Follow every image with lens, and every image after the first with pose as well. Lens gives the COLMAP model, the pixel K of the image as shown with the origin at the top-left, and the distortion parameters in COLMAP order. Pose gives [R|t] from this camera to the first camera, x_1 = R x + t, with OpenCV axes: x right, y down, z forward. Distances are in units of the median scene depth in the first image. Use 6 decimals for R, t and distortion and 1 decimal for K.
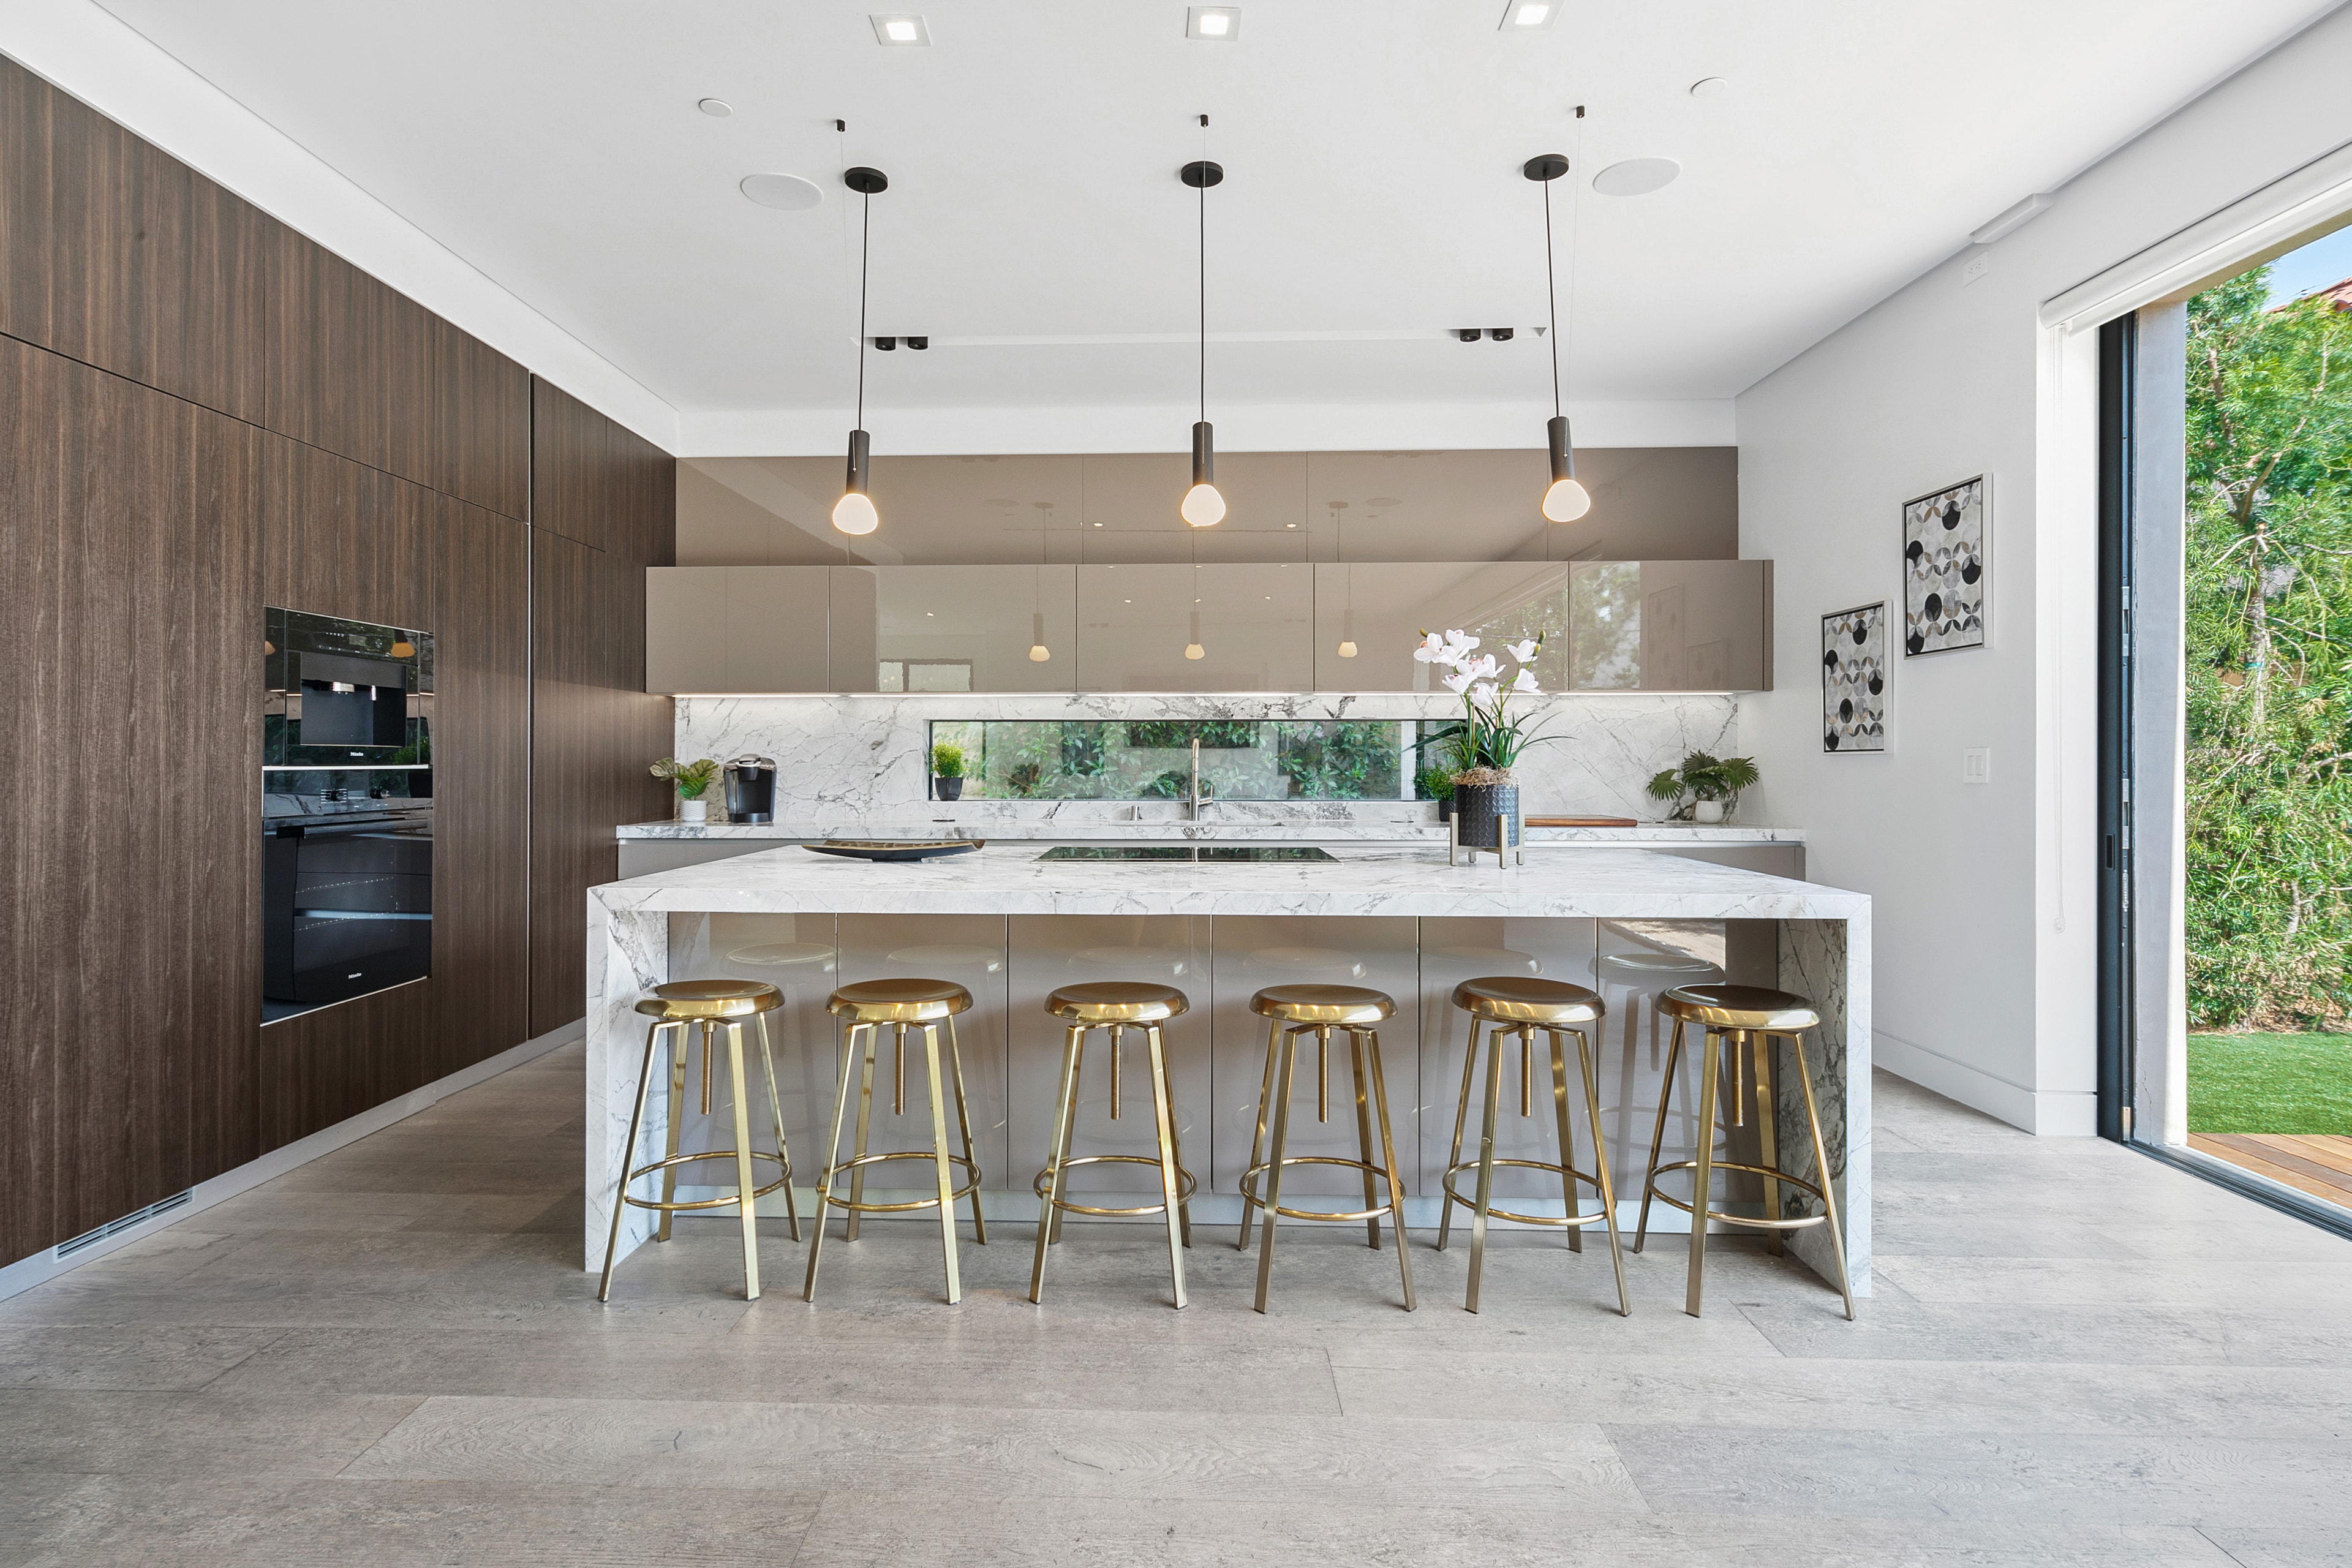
lens RADIAL K [[1200.5, 0, 1182.9], [0, 1200.5, 727.3], [0, 0, 1]] dist [0.002681, 0.000418]
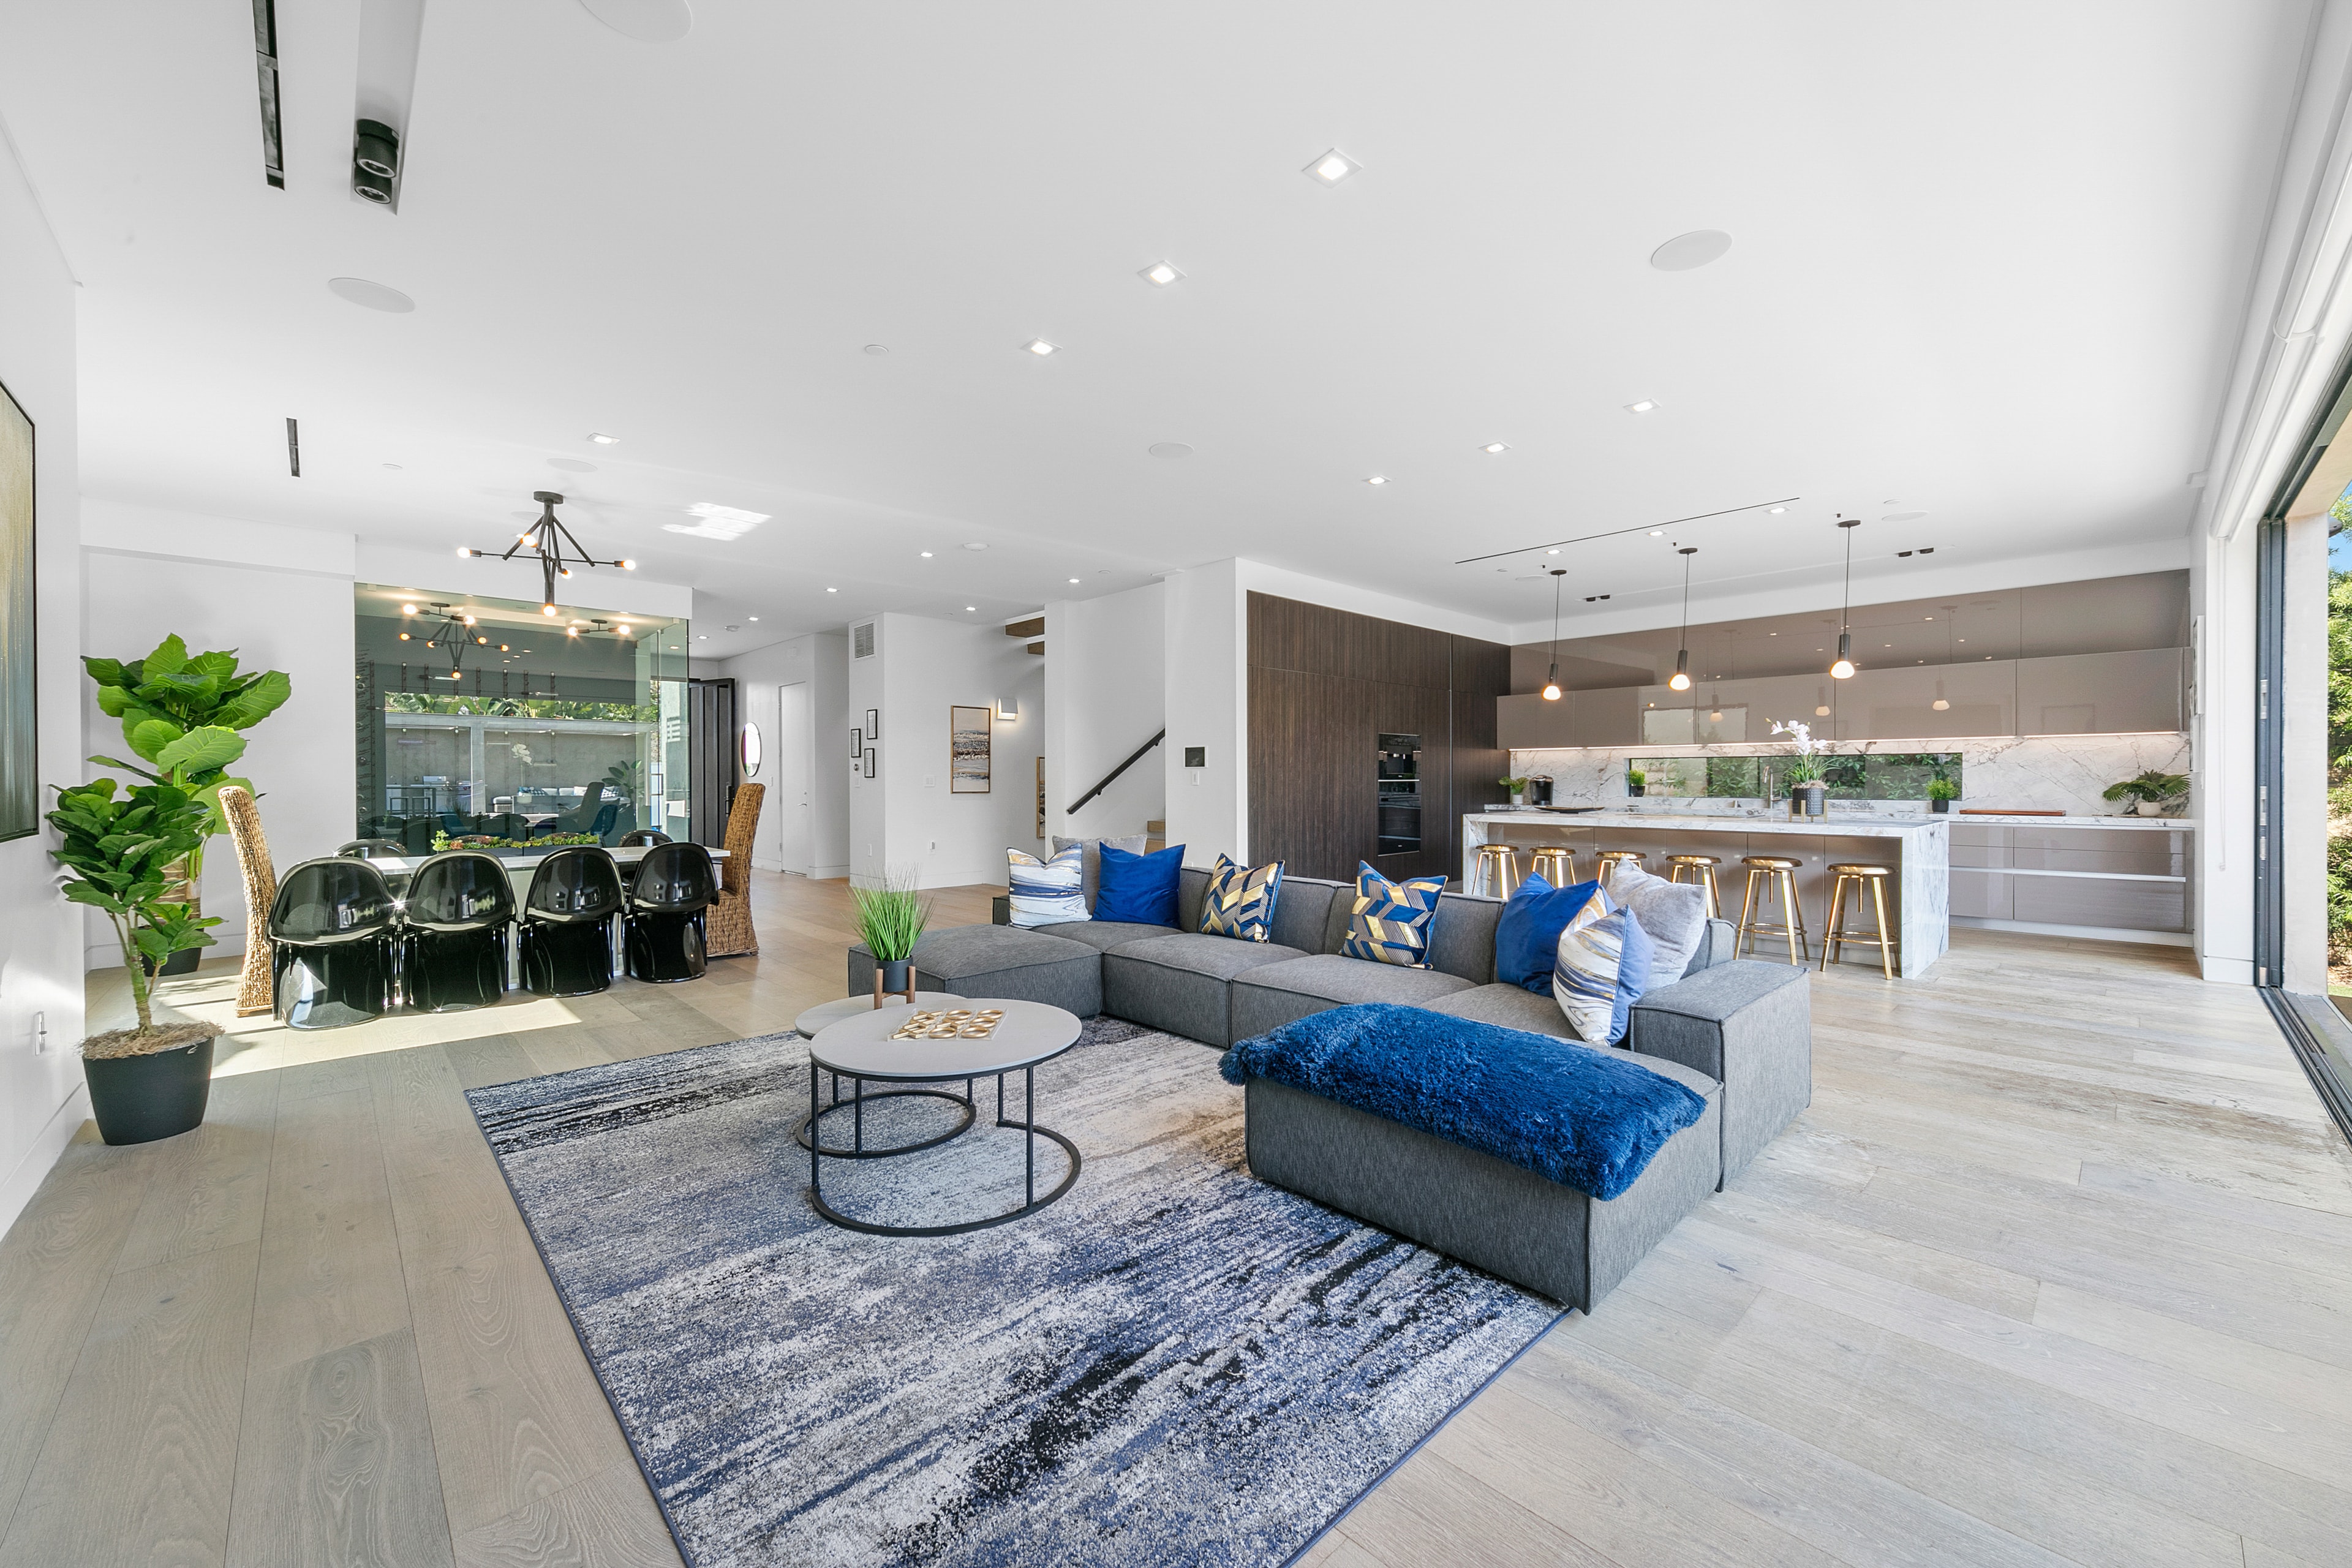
lens RADIAL K [[916.7, 0, 1153.6], [0, 916.7, 776.3], [0, 0, 1]] dist [-0.002333, -0.000035]
pose [[0.680654, -0.002442, -0.732601, 0.418999], [0.017150, 0.999774, 0.012601, -0.009606], [0.732404, -0.021141, 0.680542, -0.732729]]
